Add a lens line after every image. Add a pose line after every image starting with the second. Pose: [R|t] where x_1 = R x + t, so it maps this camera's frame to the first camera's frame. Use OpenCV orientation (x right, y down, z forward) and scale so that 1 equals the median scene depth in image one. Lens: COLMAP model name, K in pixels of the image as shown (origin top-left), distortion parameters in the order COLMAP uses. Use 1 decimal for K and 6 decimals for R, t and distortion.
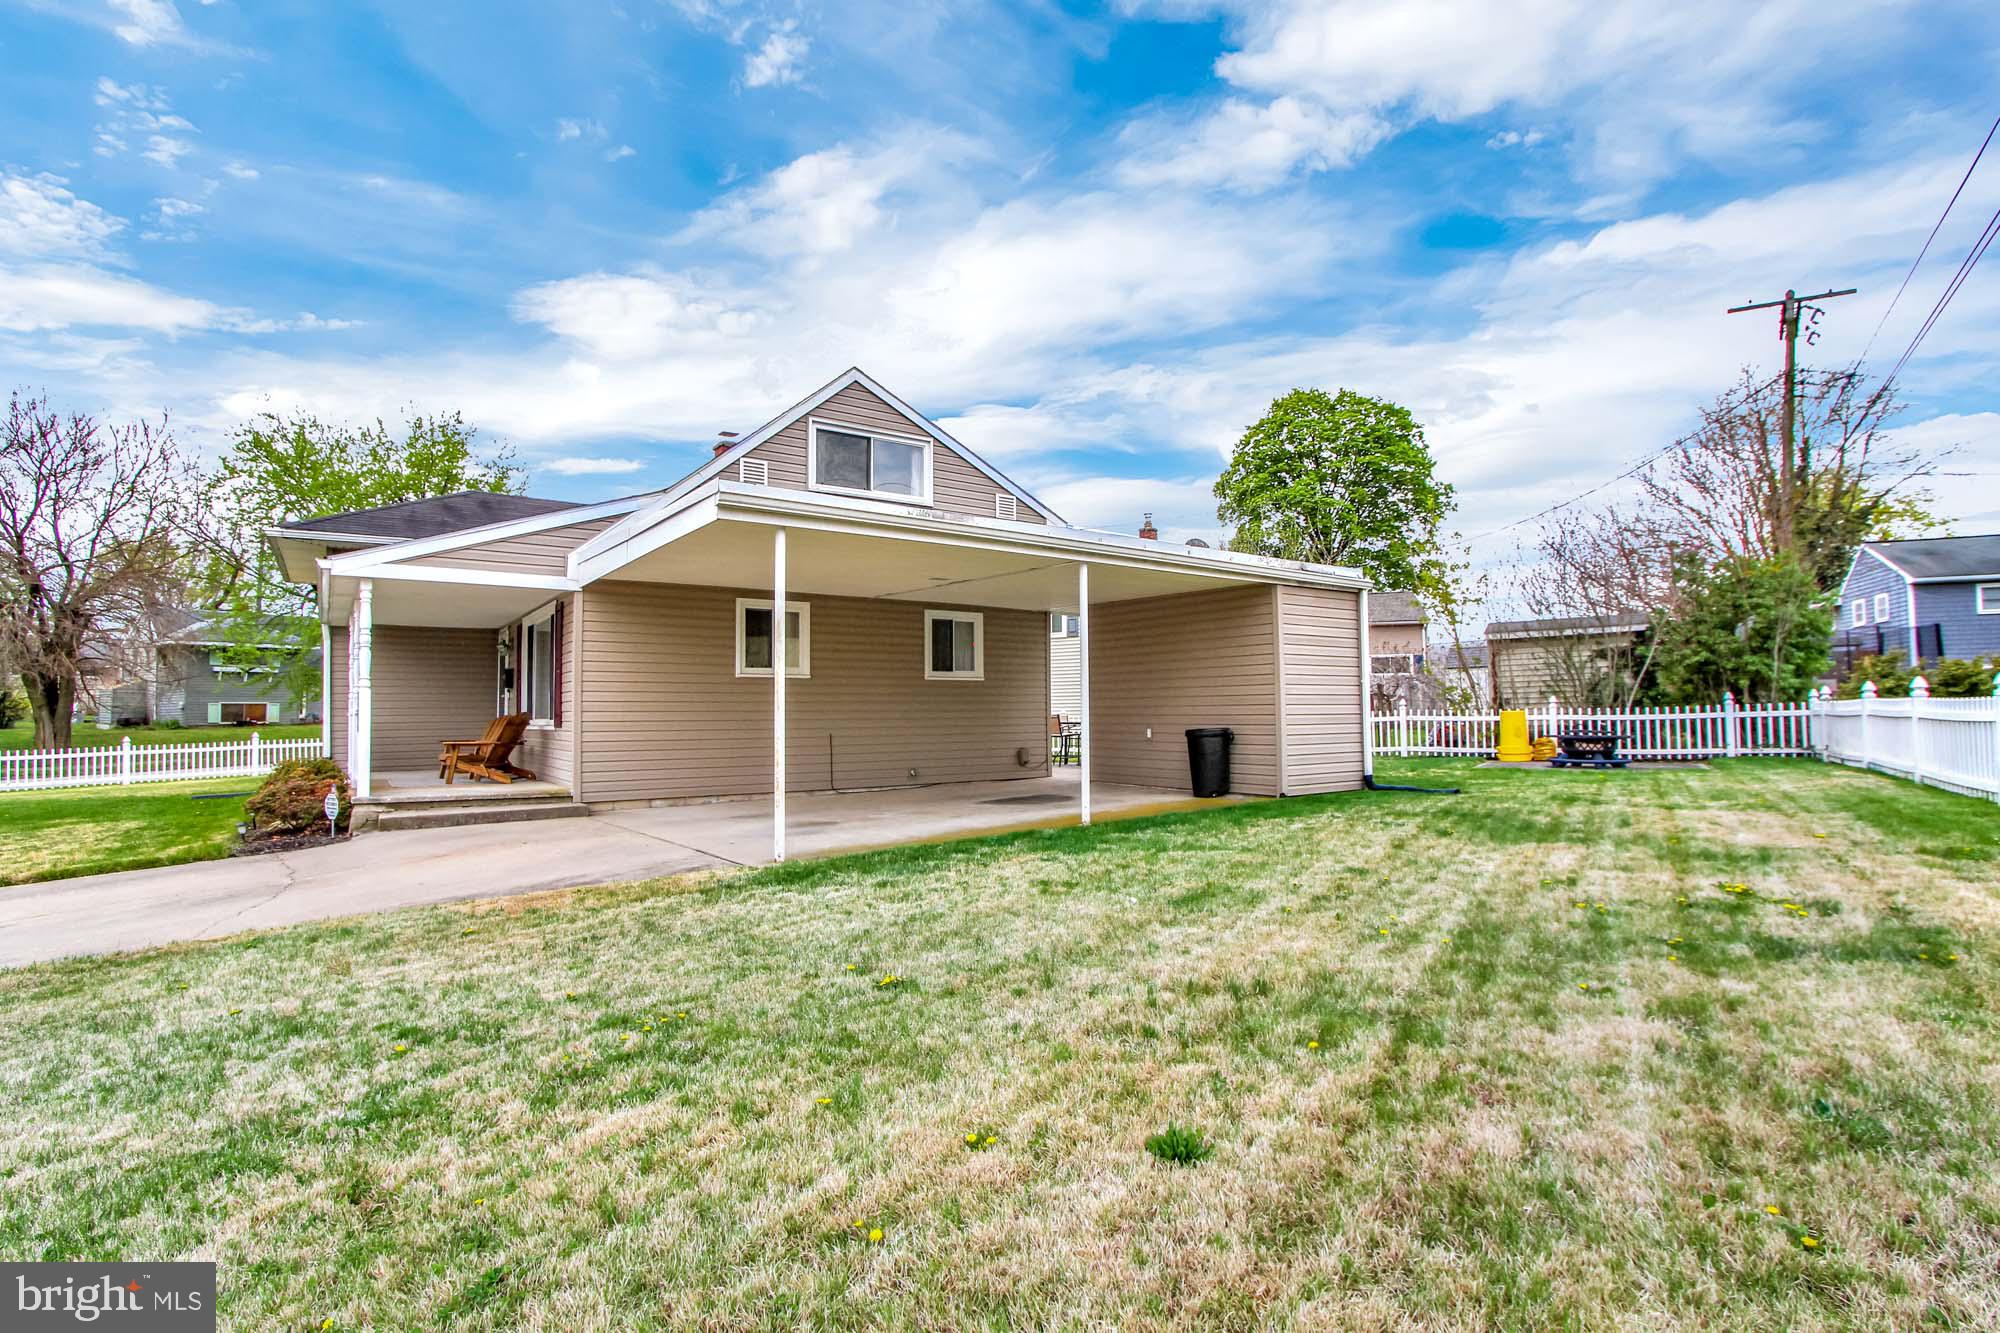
lens RADIAL K [[942.2, 0, 1001.3], [0, 942.2, 689.2], [0, 0, 1]] dist [0.001326, 0.000208]
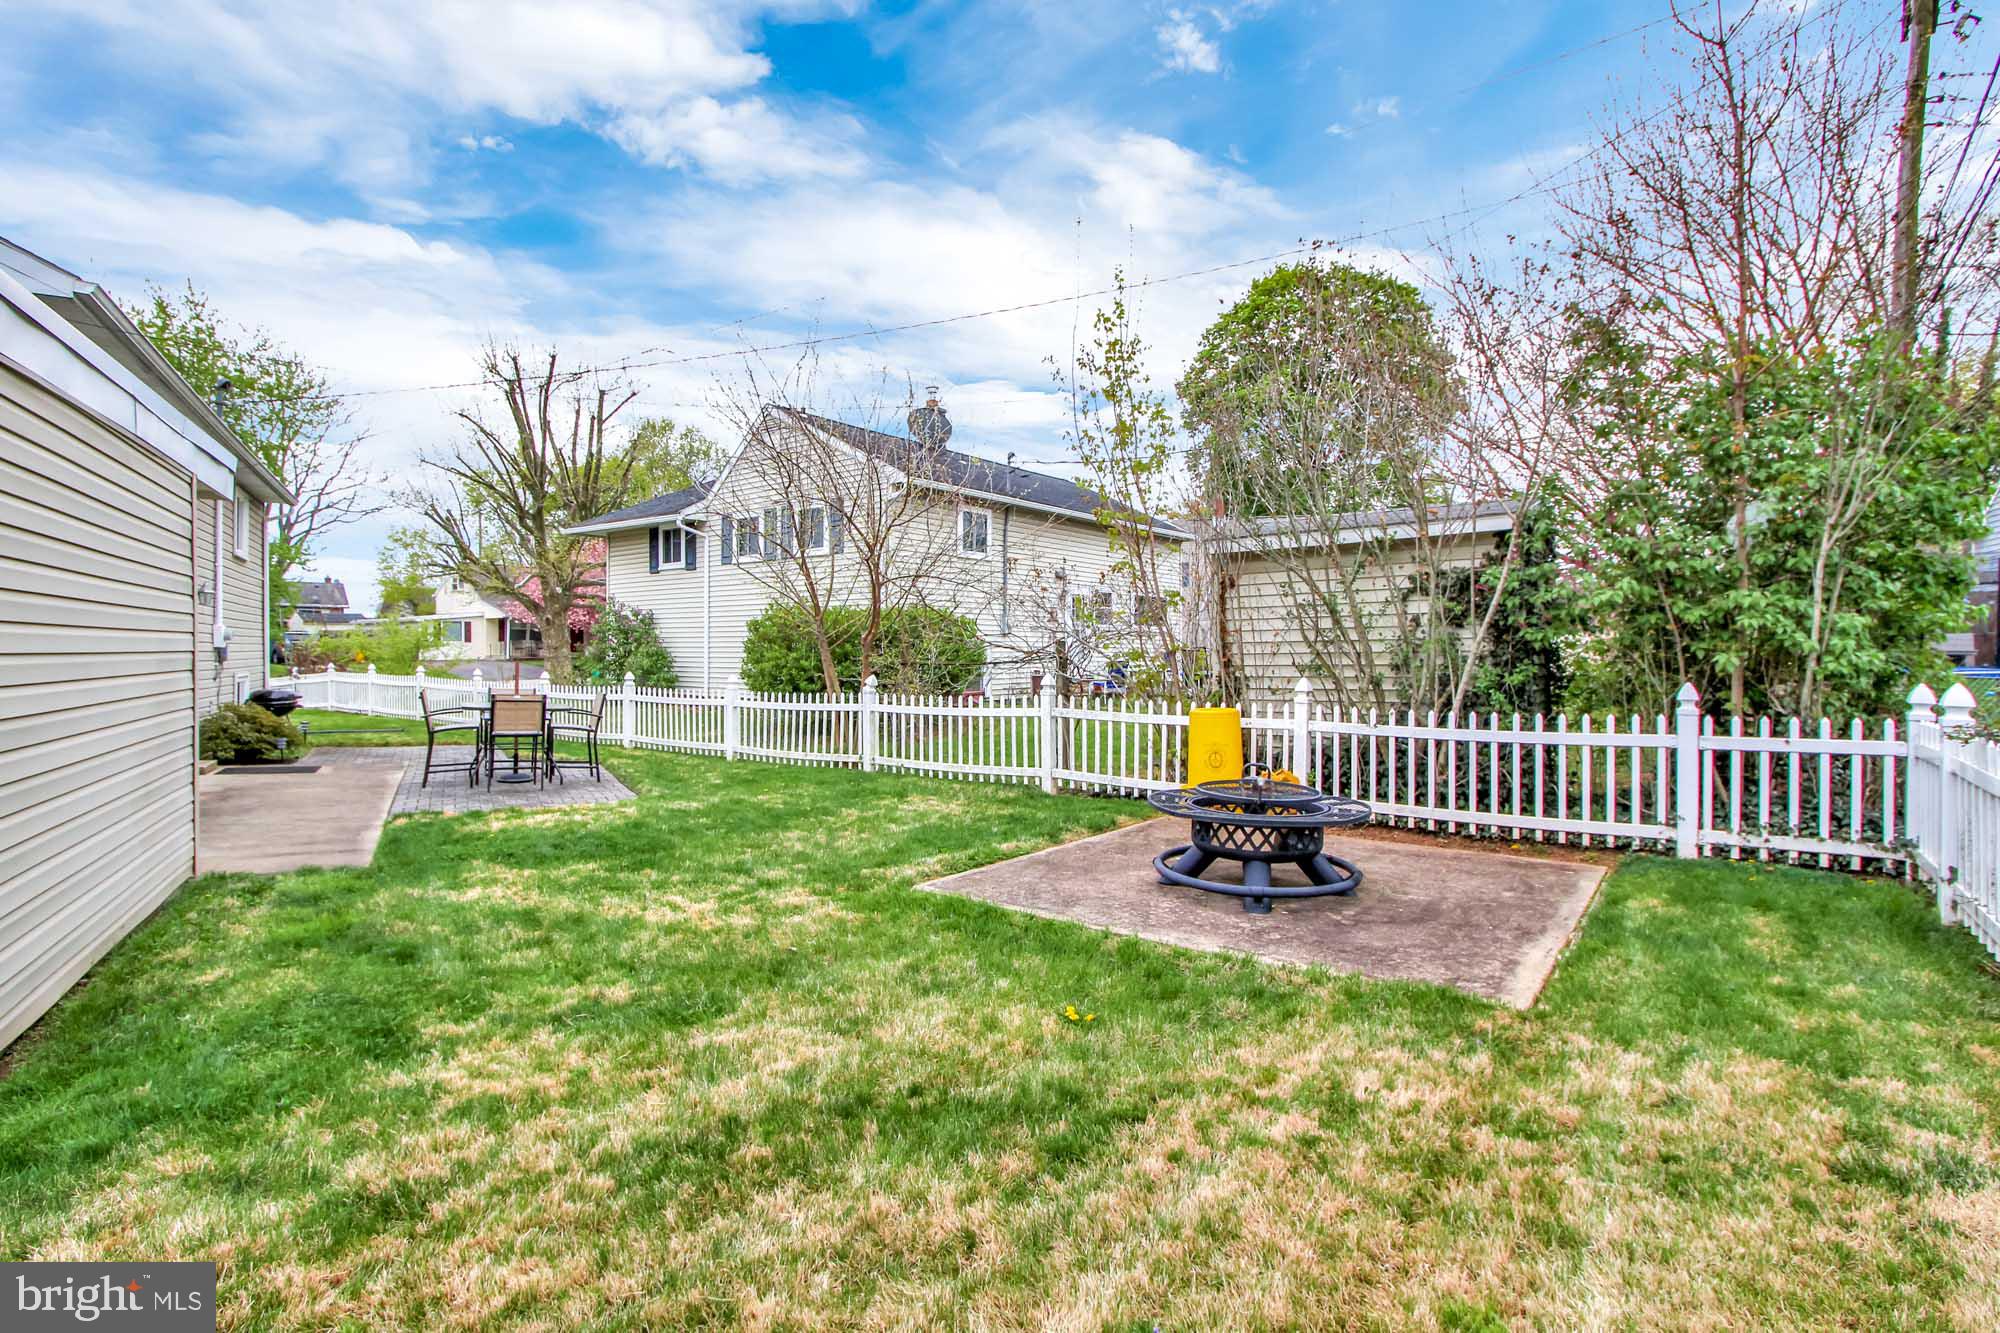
lens RADIAL K [[924.2, 0, 1000.0], [0, 924.2, 666.5], [0, 0, 1]] dist [-0.002935, -0.000477]
pose [[0.996307, 0.013275, -0.084830, 0.521617], [-0.009374, 0.998887, 0.046217, -0.018823], [0.085349, -0.045251, 0.995323, 0.598935]]
